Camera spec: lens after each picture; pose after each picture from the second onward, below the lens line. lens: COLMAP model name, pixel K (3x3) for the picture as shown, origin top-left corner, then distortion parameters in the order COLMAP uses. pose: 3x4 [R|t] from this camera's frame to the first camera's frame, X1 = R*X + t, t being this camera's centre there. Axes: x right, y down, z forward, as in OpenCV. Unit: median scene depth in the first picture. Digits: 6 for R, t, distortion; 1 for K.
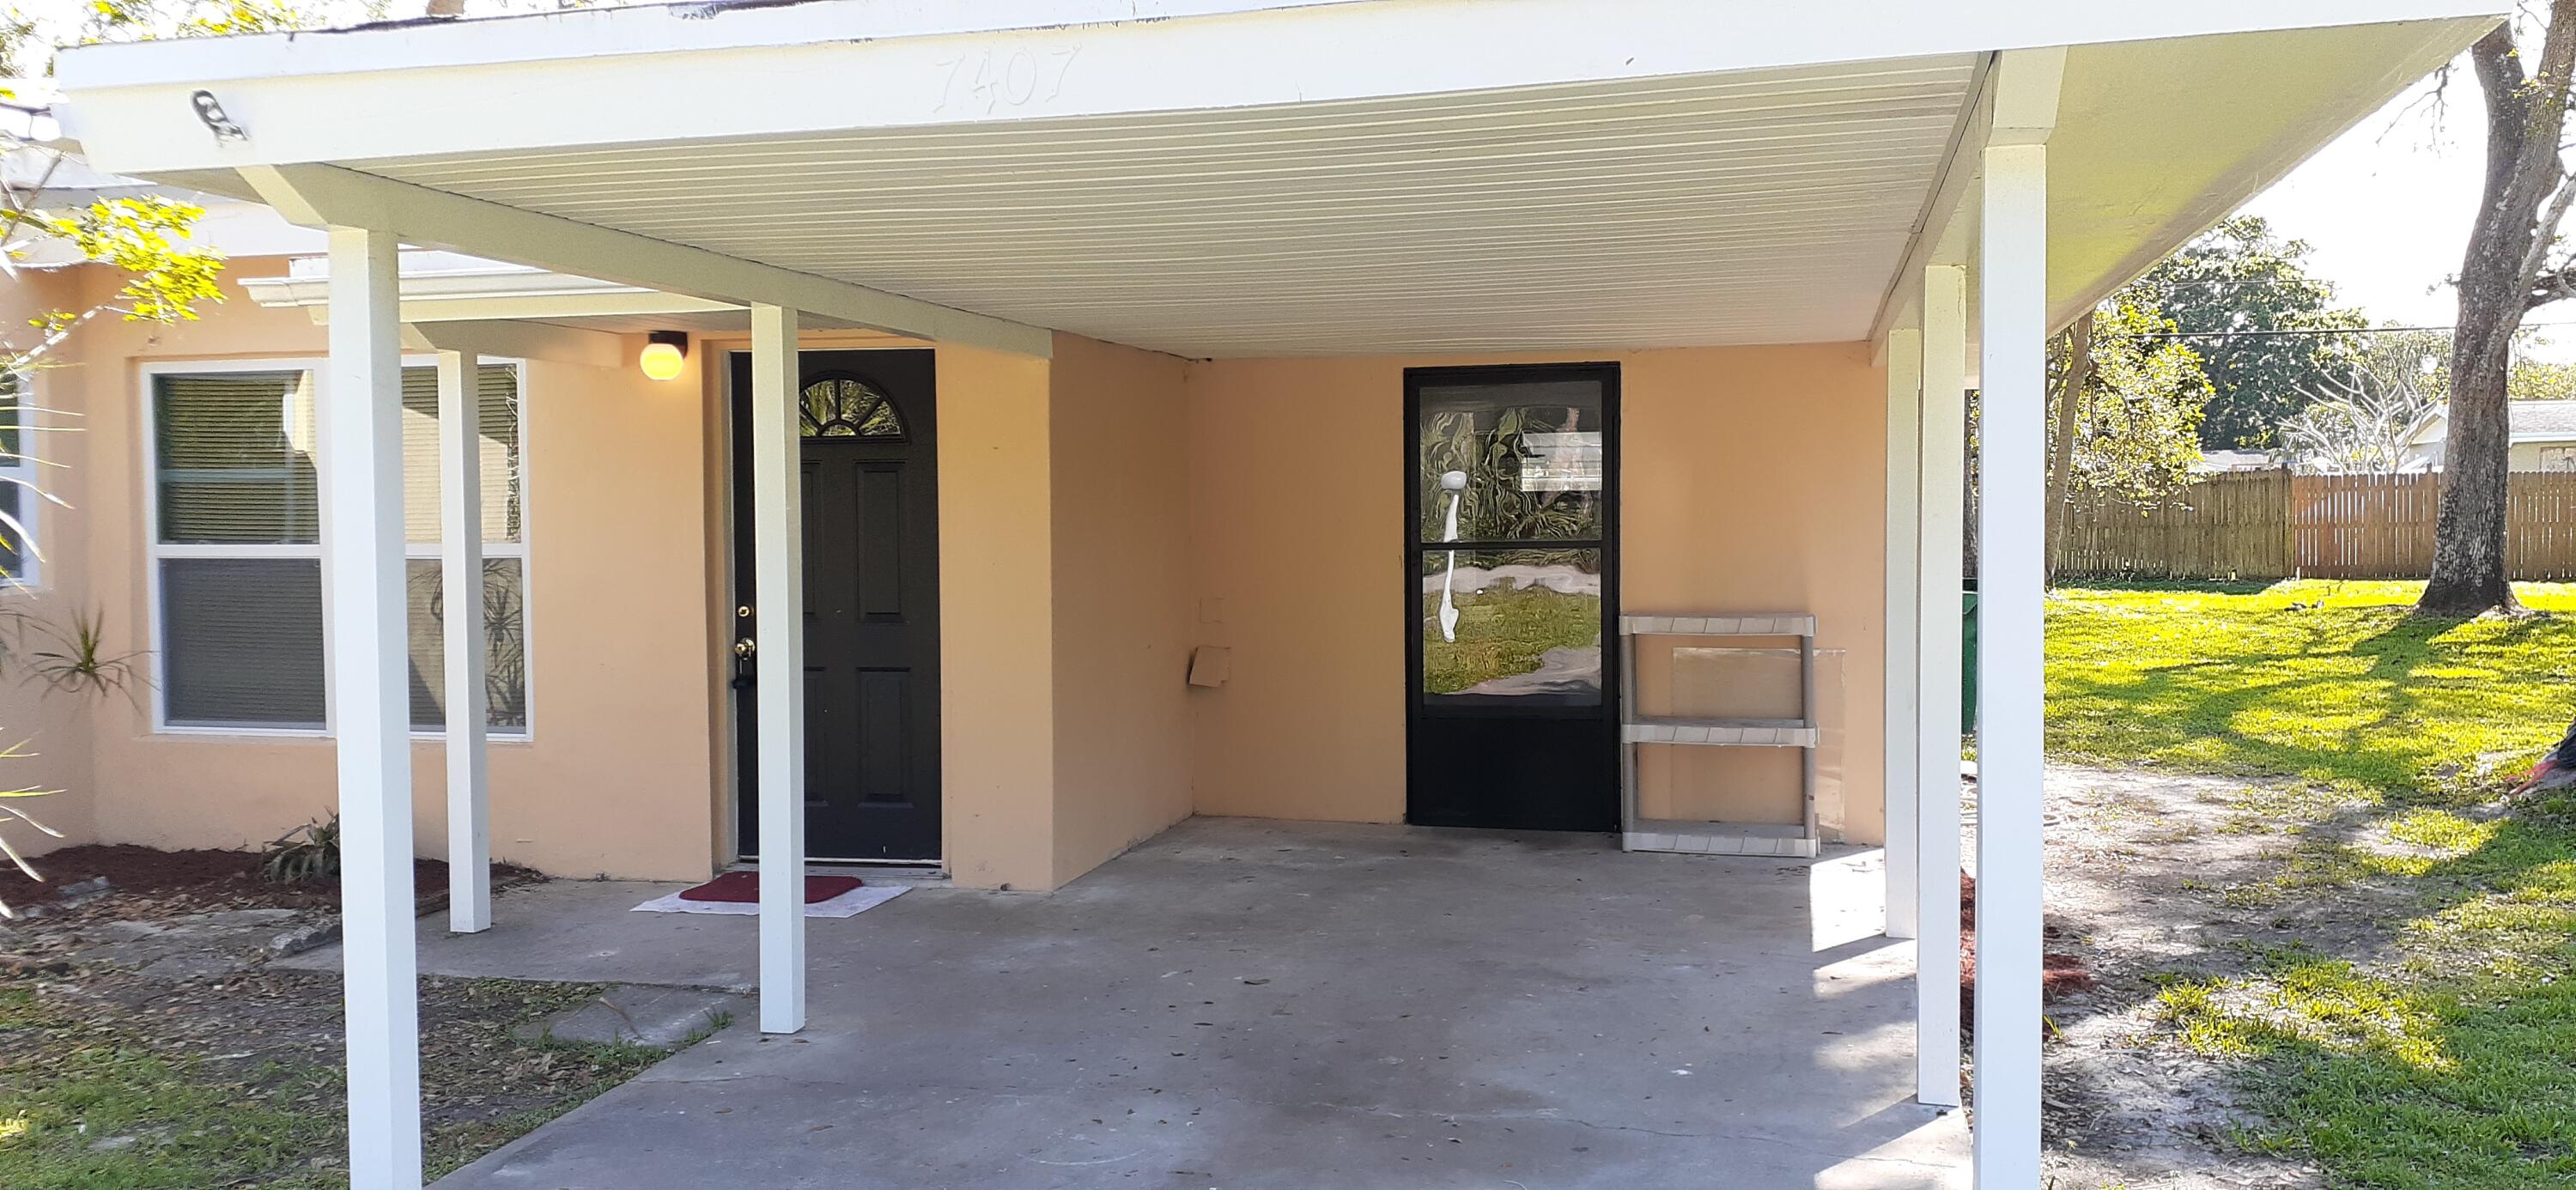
lens RADIAL K [[2099.4, 0, 1252.3], [0, 2099.4, 598.1], [0, 0, 1]] dist [0.116069, -0.163890]
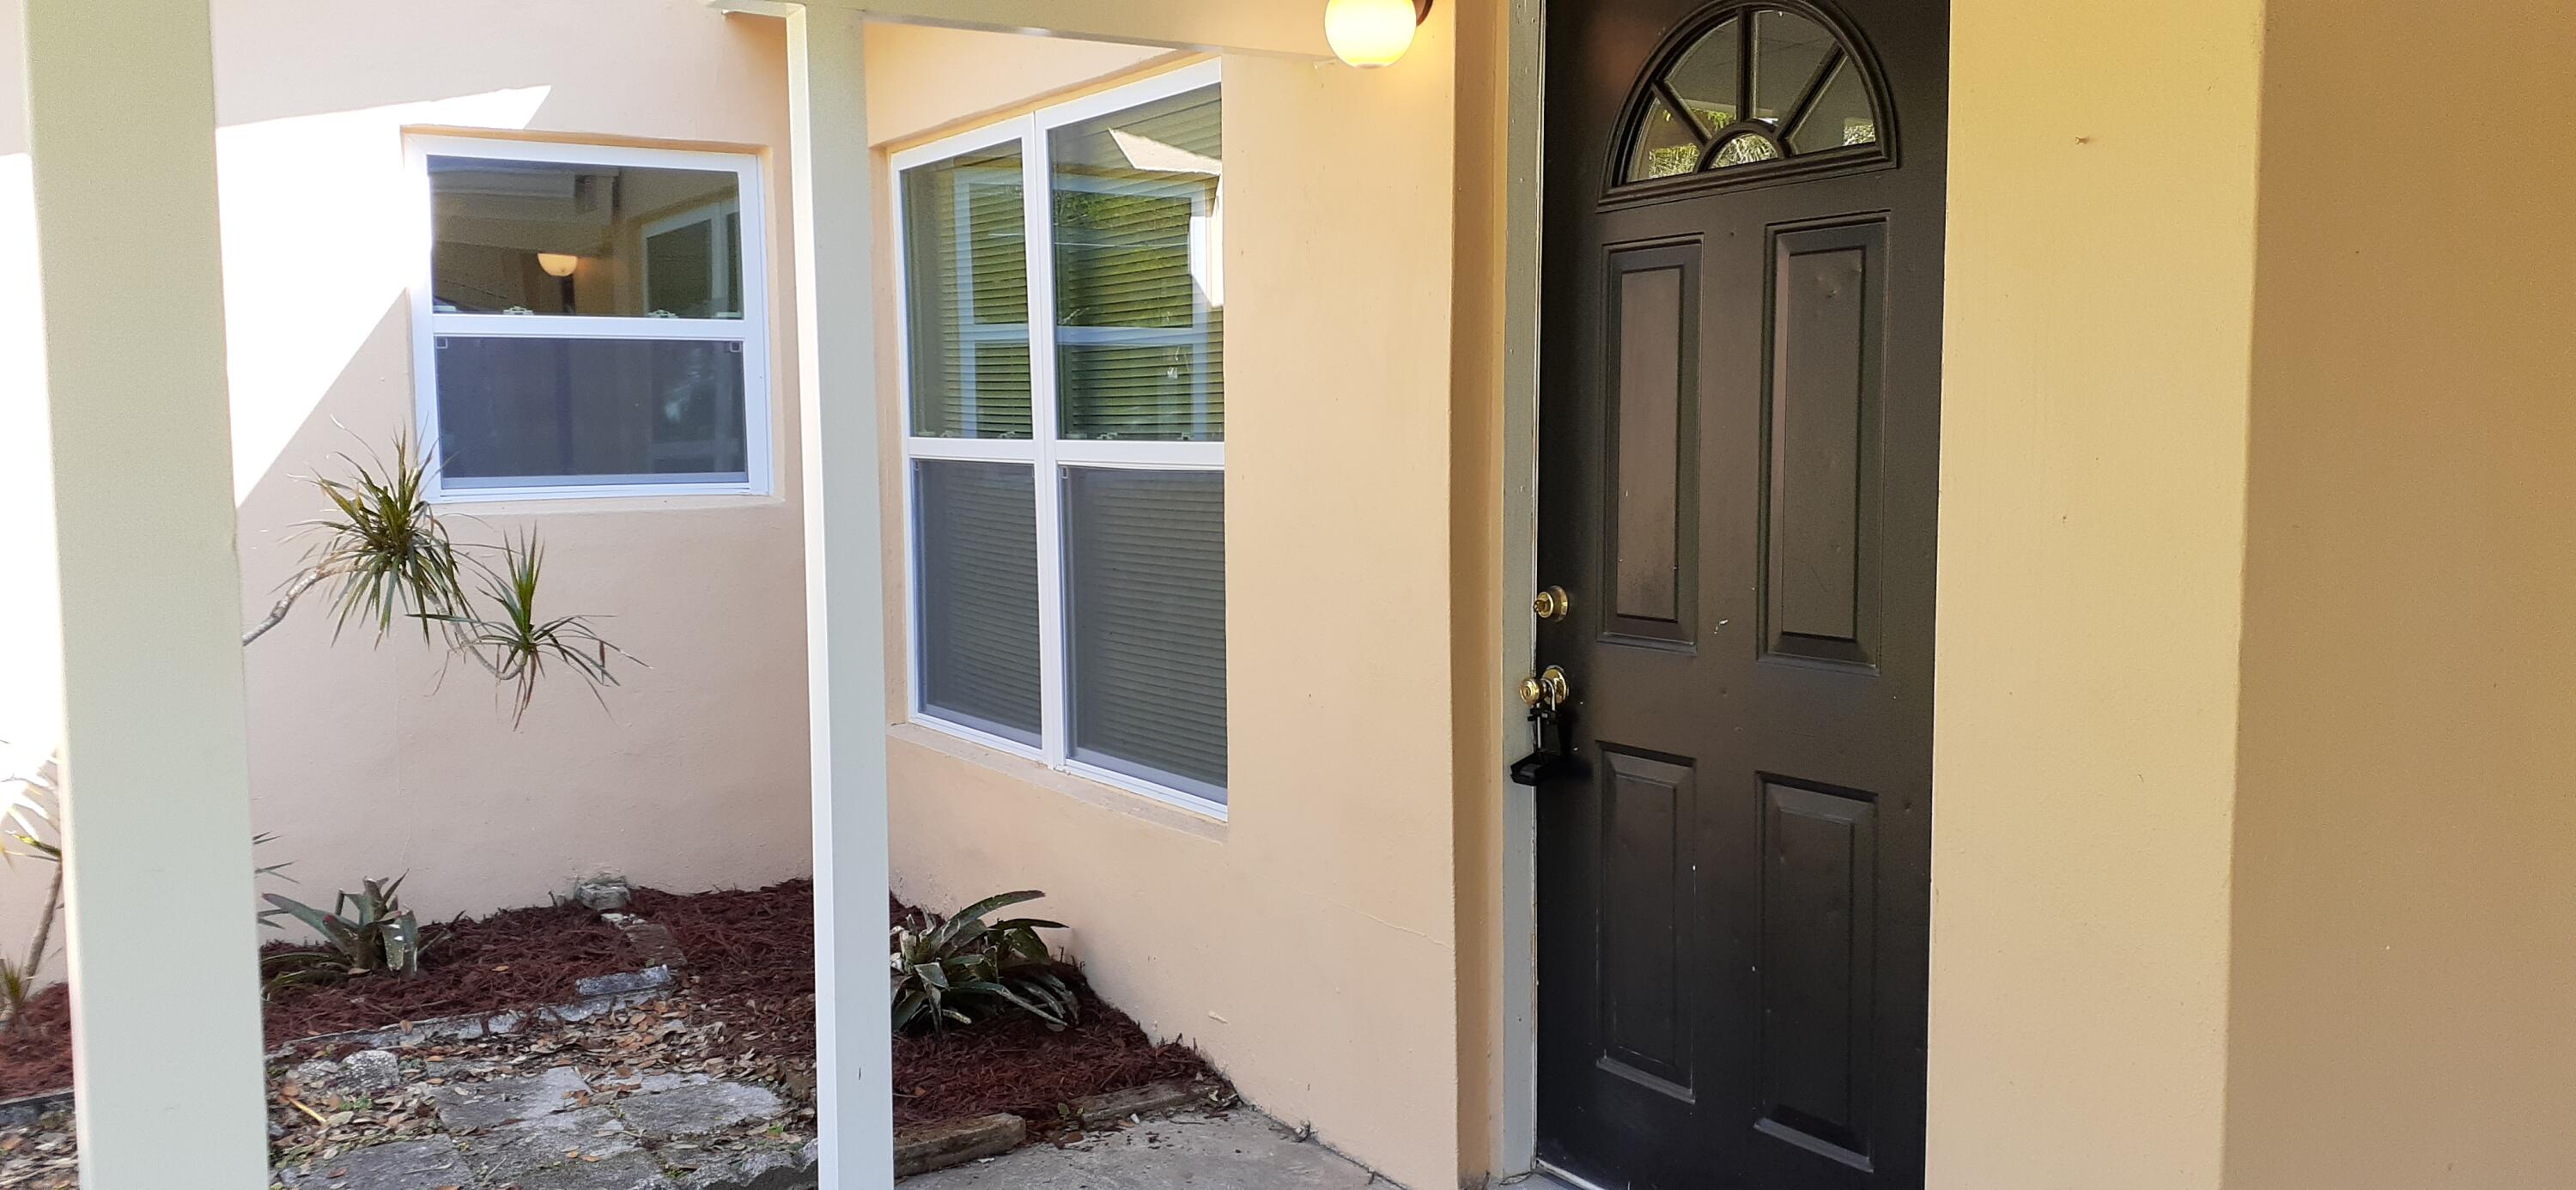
lens RADIAL K [[1984.5, 0, 1288.0], [0, 1984.5, 595.0], [0, 0, 1]] dist [0.000062, -0.080525]
pose [[0.758358, 0.057164, -0.649327, -0.021353], [-0.022607, 0.997855, 0.061443, -0.019079], [0.651446, -0.031916, 0.758023, 0.664671]]
